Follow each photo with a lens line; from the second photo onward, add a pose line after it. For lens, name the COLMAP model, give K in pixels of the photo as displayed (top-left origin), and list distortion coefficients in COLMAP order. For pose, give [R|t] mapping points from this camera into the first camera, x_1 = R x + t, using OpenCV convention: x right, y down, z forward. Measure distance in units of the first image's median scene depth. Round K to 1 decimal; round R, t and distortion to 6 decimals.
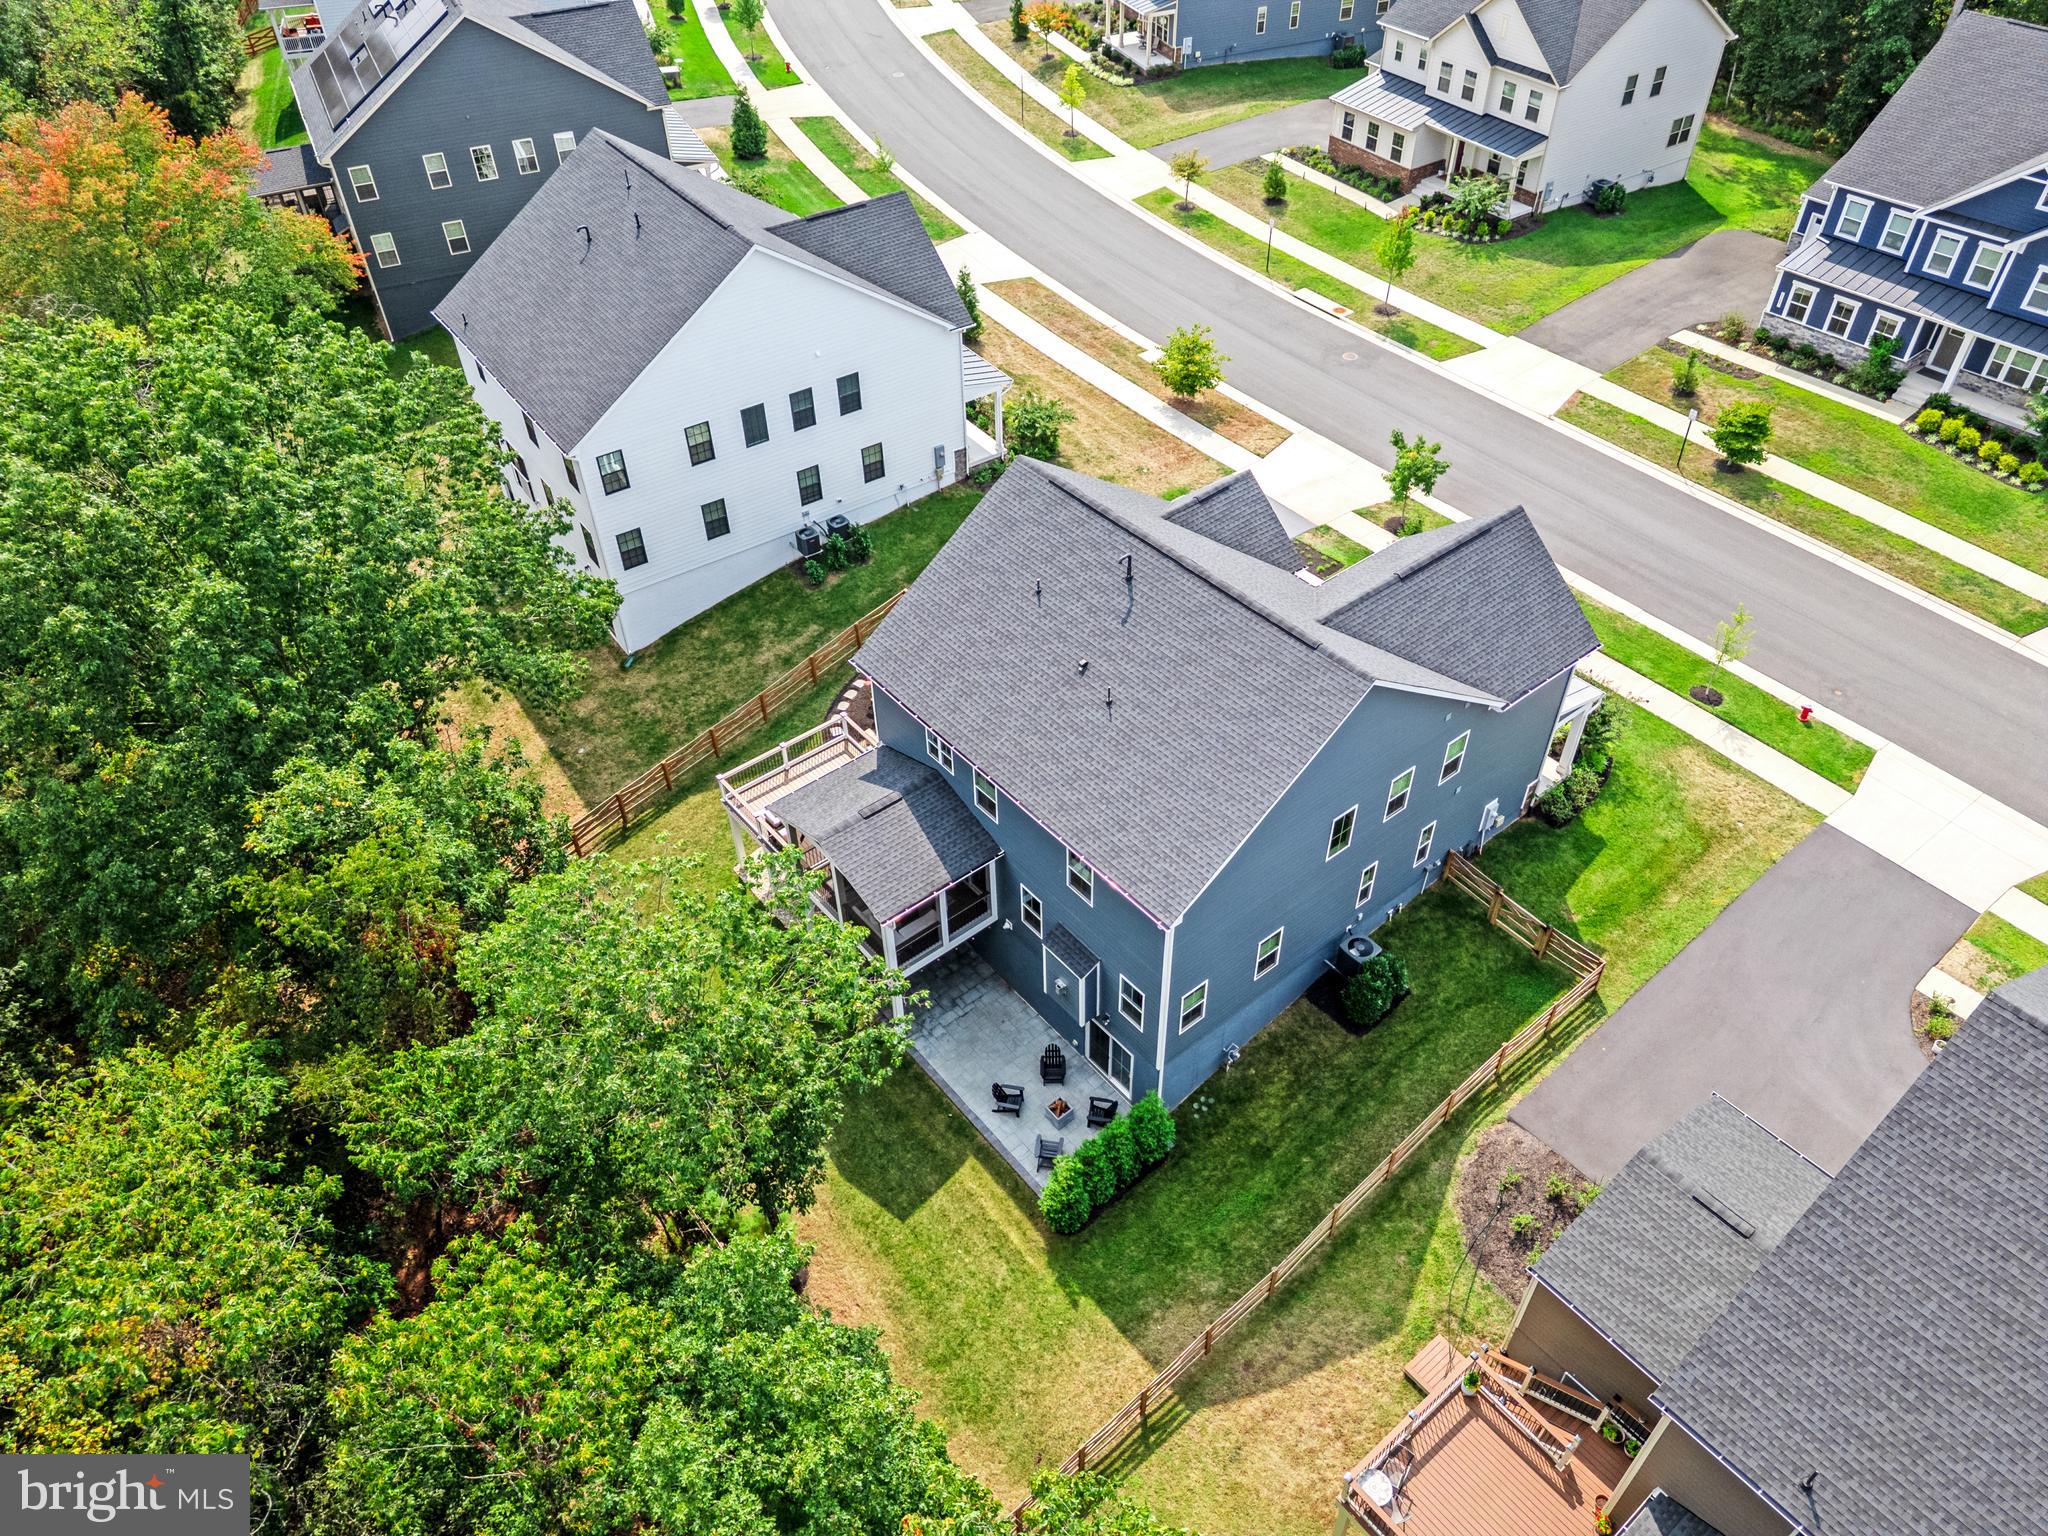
lens RADIAL K [[1448.0, 0, 1024.0], [0, 1448.0, 768.0], [0, 0, 1]] dist [0.093870, -0.093092]
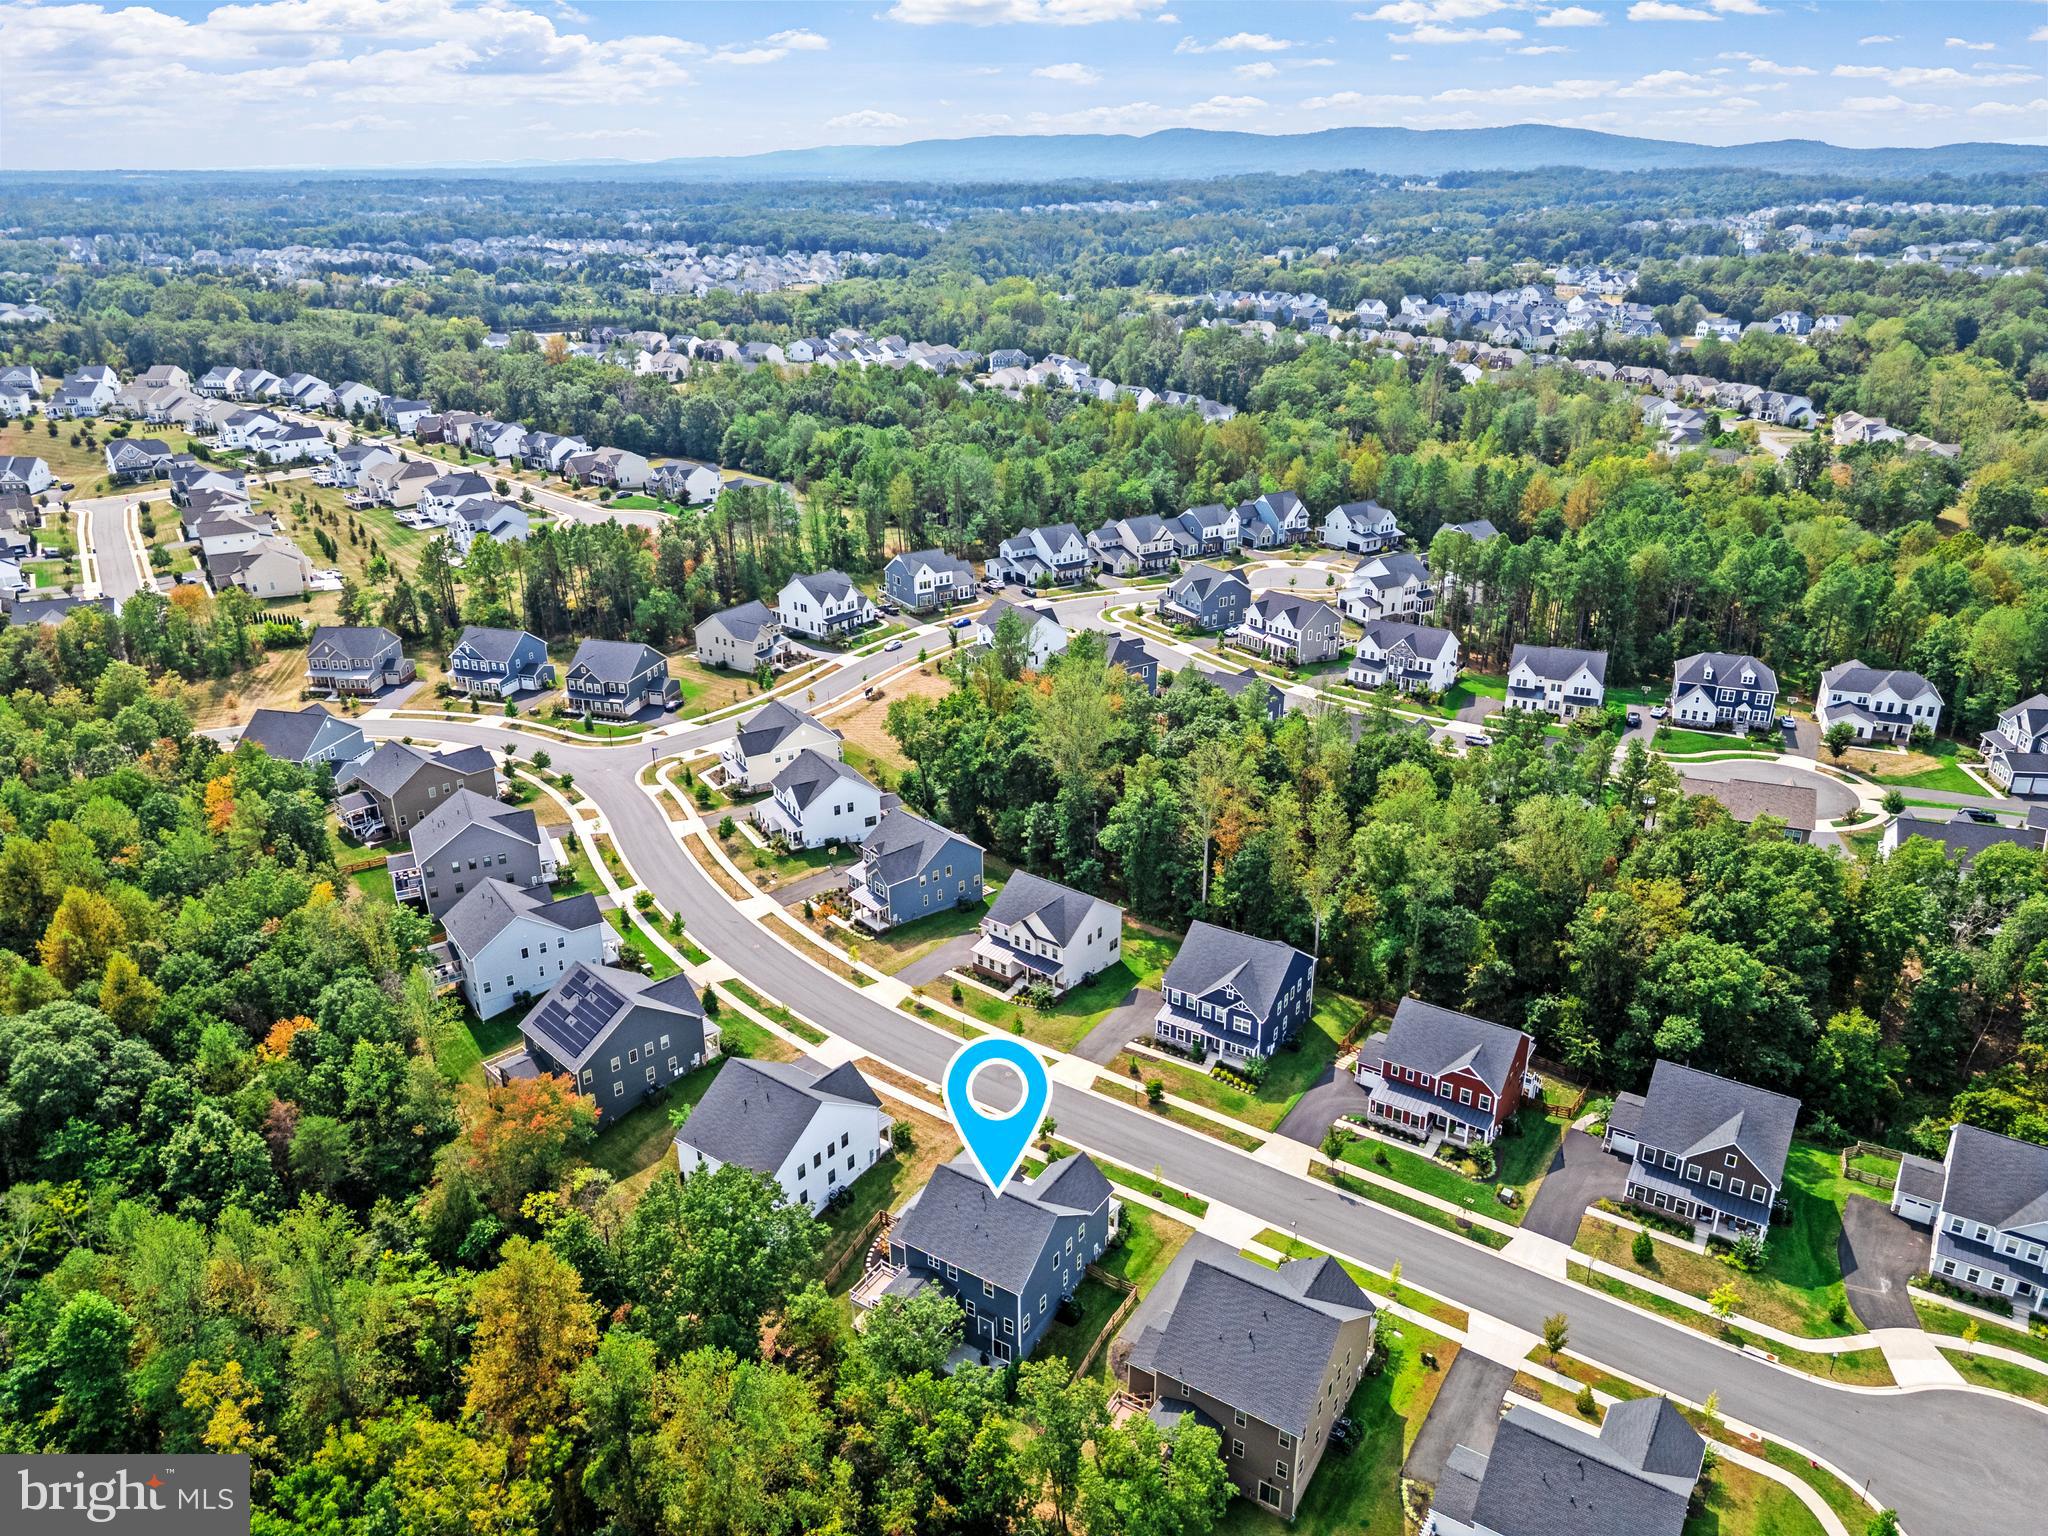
lens RADIAL K [[1448.0, 0, 1024.0], [0, 1448.0, 768.0], [0, 0, 1]] dist [0.093870, -0.093092]
pose [[0.951159, -0.112115, 0.287624, -0.426995], [0.204820, 0.926298, -0.316262, 0.024409], [-0.230967, 0.359726, 0.904020, -1.503727]]
